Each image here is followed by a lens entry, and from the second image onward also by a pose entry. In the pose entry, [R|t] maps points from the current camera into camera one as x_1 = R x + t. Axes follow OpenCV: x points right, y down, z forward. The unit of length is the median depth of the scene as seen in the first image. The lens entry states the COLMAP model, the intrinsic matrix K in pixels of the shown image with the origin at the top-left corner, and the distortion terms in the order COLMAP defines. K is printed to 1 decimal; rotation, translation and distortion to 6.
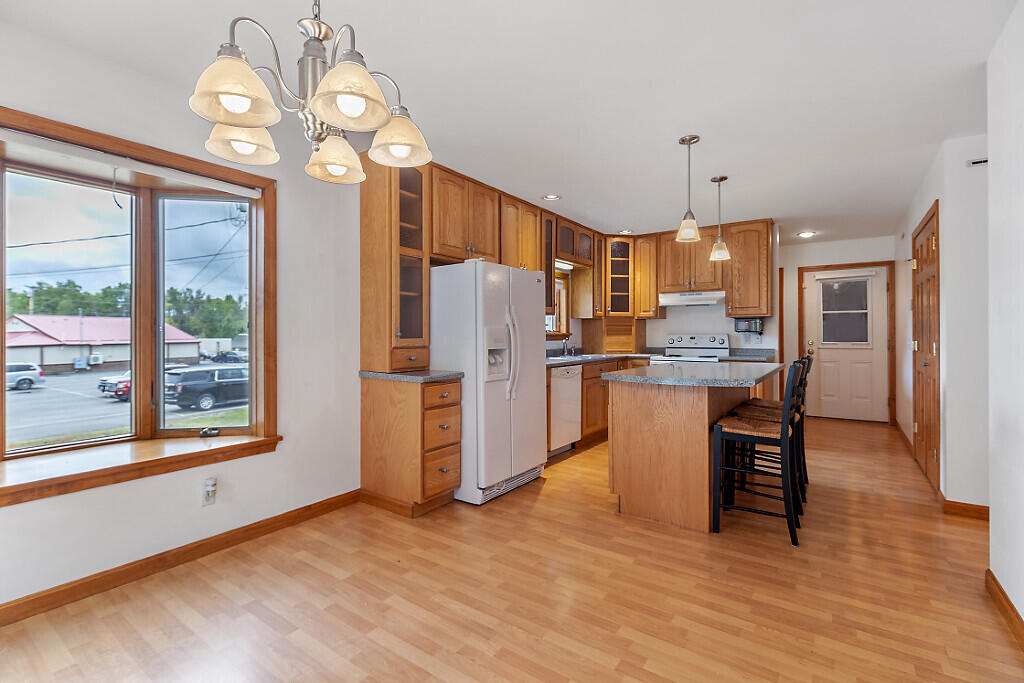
lens RADIAL K [[463.1, 0, 514.8], [0, 463.1, 331.8], [0, 0, 1]] dist [-0.001638, 0.000172]
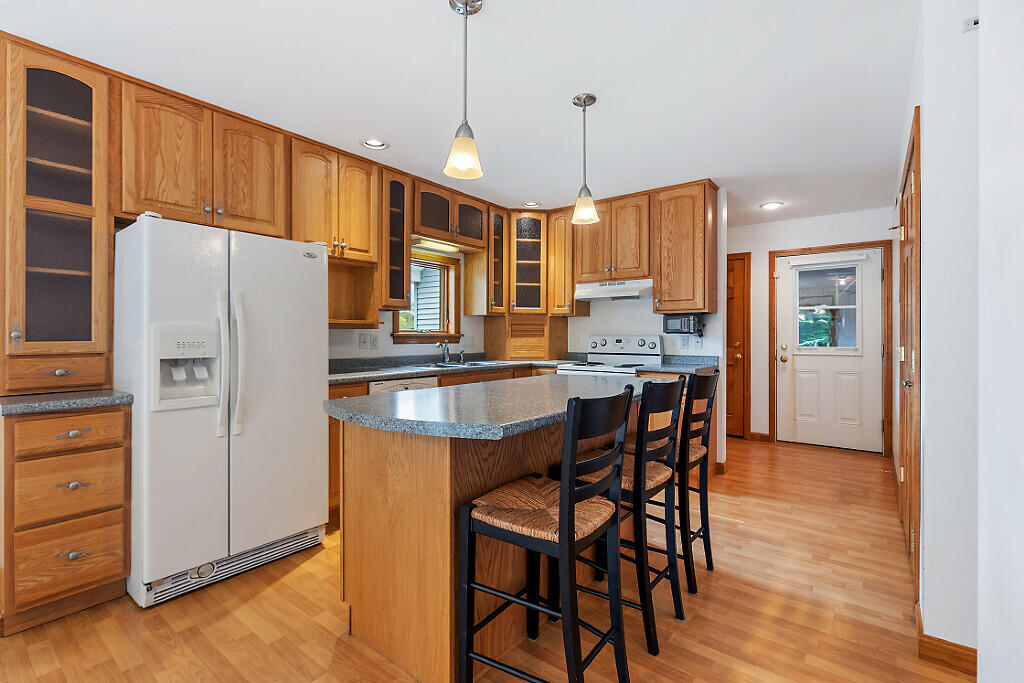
lens RADIAL K [[463.1, 0, 509.7], [0, 463.1, 335.1], [0, 0, 1]] dist [-0.001638, 0.000172]
pose [[0.998795, 0.002668, -0.049005, 0.302055], [-0.002516, 0.999992, 0.003175, 0.002000], [0.049013, -0.003048, 0.998793, 0.275013]]
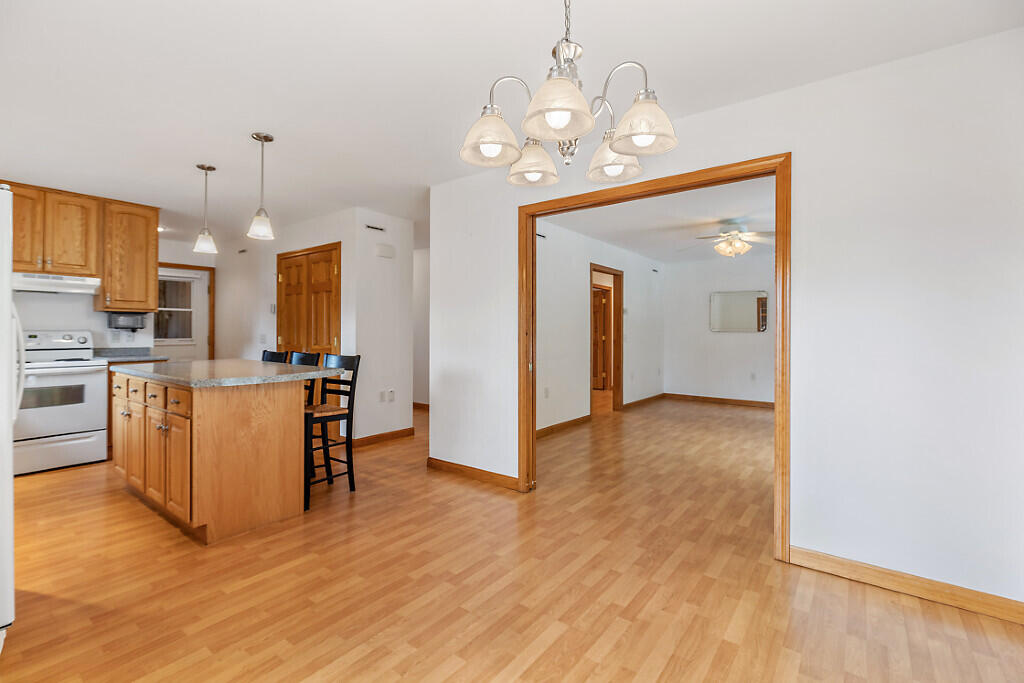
lens RADIAL K [[463.1, 0, 507.2], [0, 463.1, 327.9], [0, 0, 1]] dist [-0.001638, 0.000172]
pose [[0.045671, 0.008231, 0.998923, -0.387947], [-0.007584, 0.999940, -0.007893, 0.000733], [-0.998928, -0.007216, 0.045731, 0.278193]]
